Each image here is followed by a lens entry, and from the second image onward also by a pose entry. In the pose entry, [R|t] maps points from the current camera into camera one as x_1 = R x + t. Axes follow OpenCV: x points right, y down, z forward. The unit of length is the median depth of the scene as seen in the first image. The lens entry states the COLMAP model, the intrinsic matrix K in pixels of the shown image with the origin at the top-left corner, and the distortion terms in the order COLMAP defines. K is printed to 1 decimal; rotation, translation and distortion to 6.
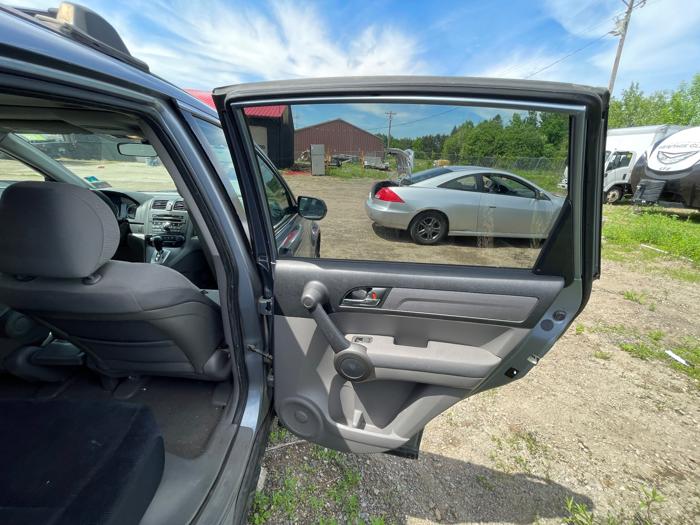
lens RADIAL K [[287.4, 0, 350.7], [0, 287.4, 254.8], [0, 0, 1]] dist [-0.009691, 0.001413]
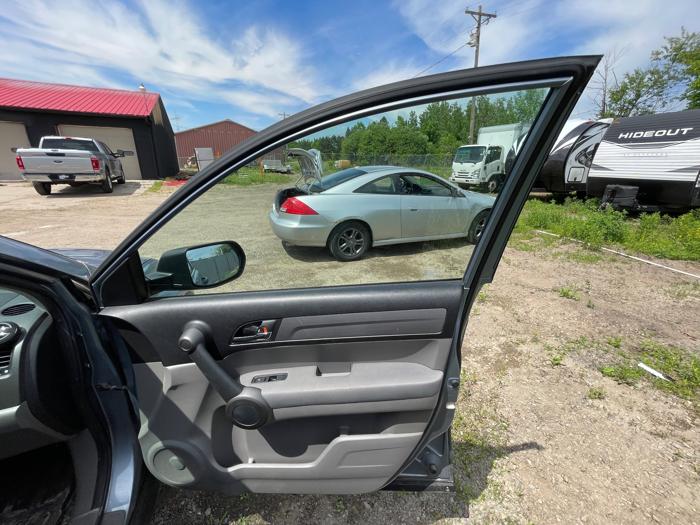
lens RADIAL K [[284.5, 0, 351.0], [0, 284.5, 254.2], [0, 0, 1]] dist [-0.006615, 0.001399]
pose [[0.946098, -0.135365, 0.294235, 0.009663], [0.136819, 0.990471, 0.015738, -0.029991], [-0.293561, 0.025367, 0.955604, 0.089015]]
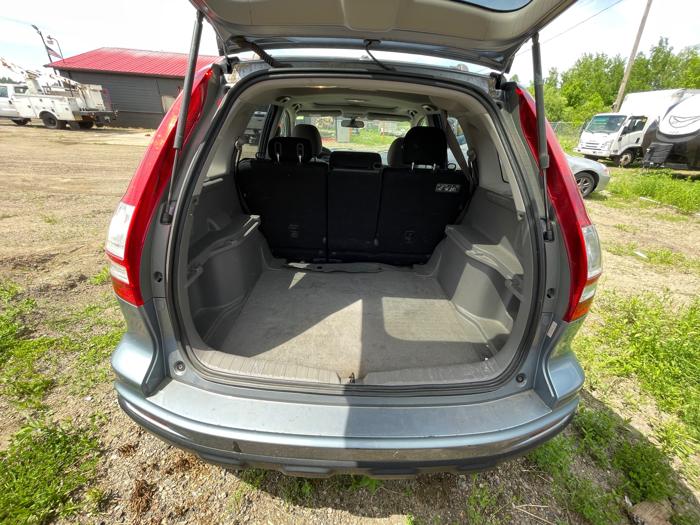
lens RADIAL K [[287.4, 0, 352.2], [0, 287.4, 261.9], [0, 0, 1]] dist [-0.009691, 0.001413]
pose [[0.999860, -0.004932, -0.016012, -0.109579], [0.006848, 0.992511, 0.121964, 0.045405], [0.015290, -0.122057, 0.992405, -0.148614]]
